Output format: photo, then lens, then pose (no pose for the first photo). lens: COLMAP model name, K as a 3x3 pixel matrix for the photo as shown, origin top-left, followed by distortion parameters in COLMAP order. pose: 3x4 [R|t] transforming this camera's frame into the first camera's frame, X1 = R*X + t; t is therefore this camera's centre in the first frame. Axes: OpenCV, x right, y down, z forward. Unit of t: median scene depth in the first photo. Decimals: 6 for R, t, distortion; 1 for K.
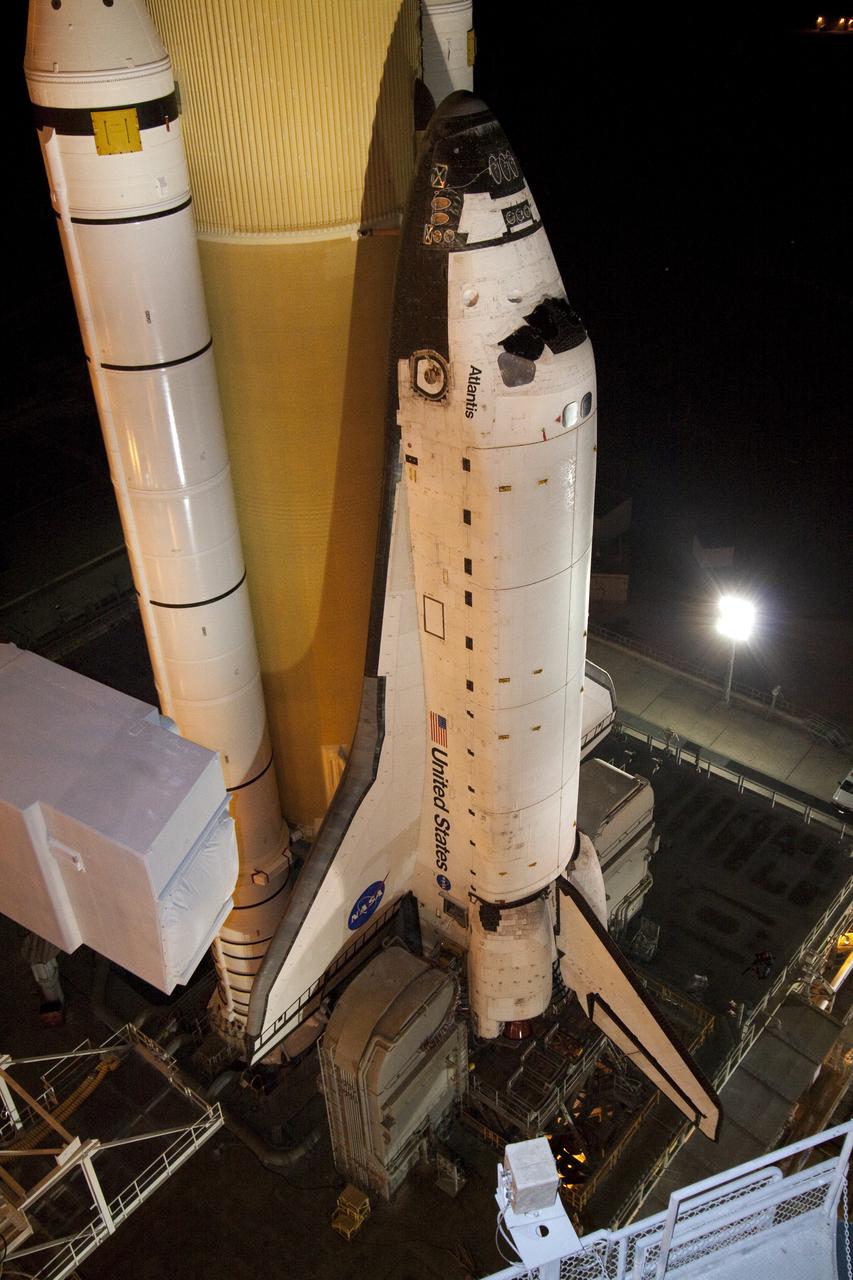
lens RADIAL K [[1170.6, 0, 426.5], [0, 1170.6, 640.0], [0, 0, 1]] dist [0.007289, 0.027028]
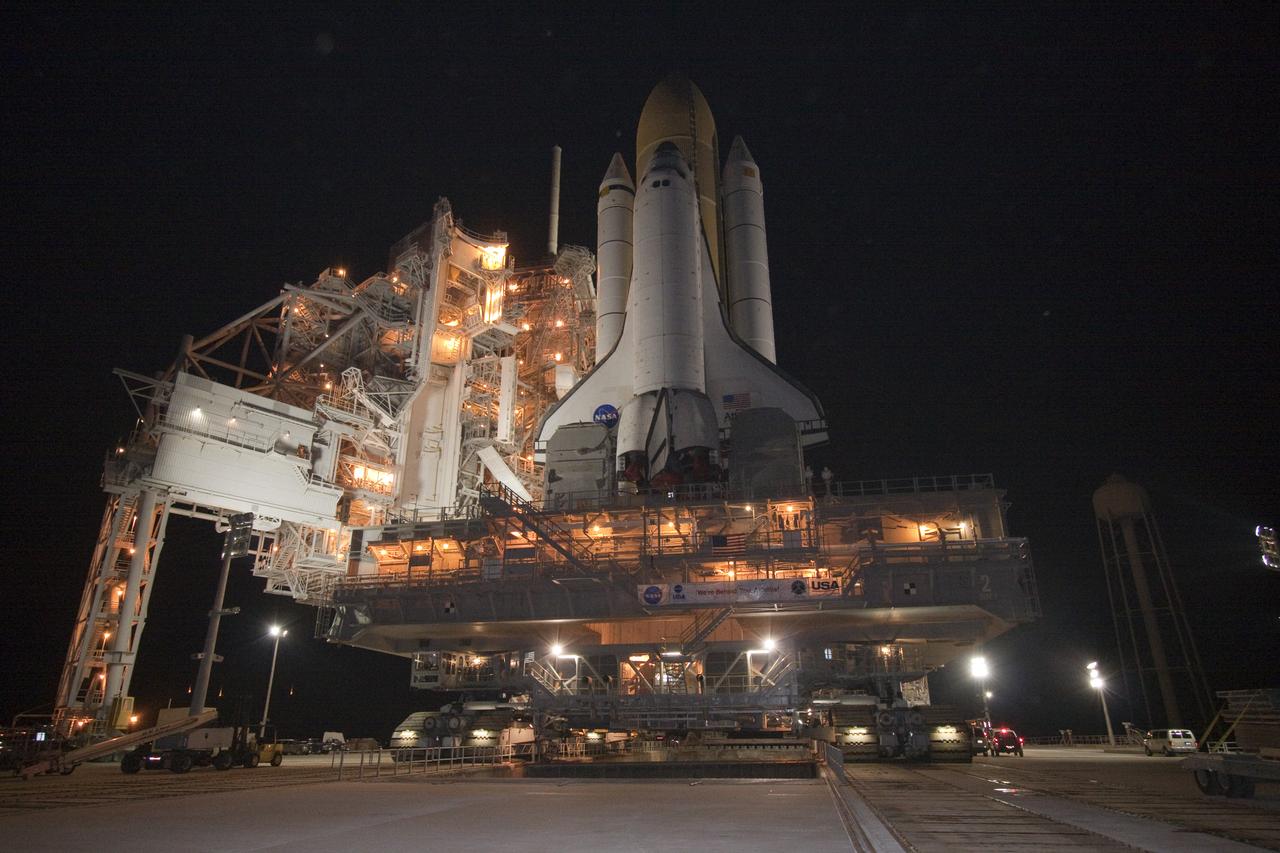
lens RADIAL K [[767.7, 0, 643.2], [0, 767.7, 423.0], [0, 0, 1]] dist [-0.006894, -0.000166]
pose [[0.480166, -0.300258, -0.824188, 1.228691], [-0.515712, 0.663420, -0.542139, 1.031053], [0.709564, 0.685361, 0.163705, 0.861940]]
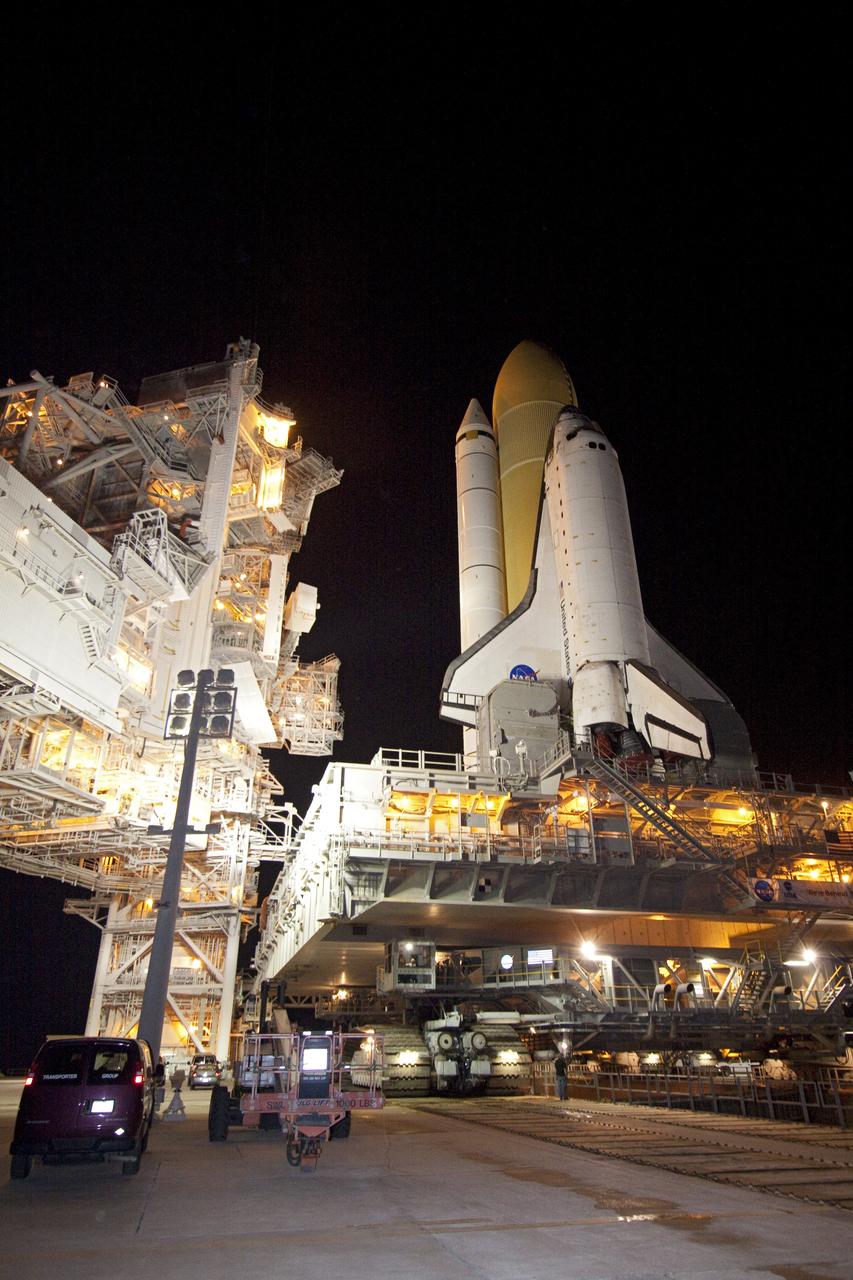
lens RADIAL K [[790.2, 0, 426.5], [0, 790.2, 640.0], [0, 0, 1]] dist [0.003017, 0.002441]
pose [[0.812155, -0.241200, -0.531250, 0.556456], [-0.356627, 0.515415, -0.779208, 1.337081], [0.461759, 0.822296, 0.332578, 0.458500]]
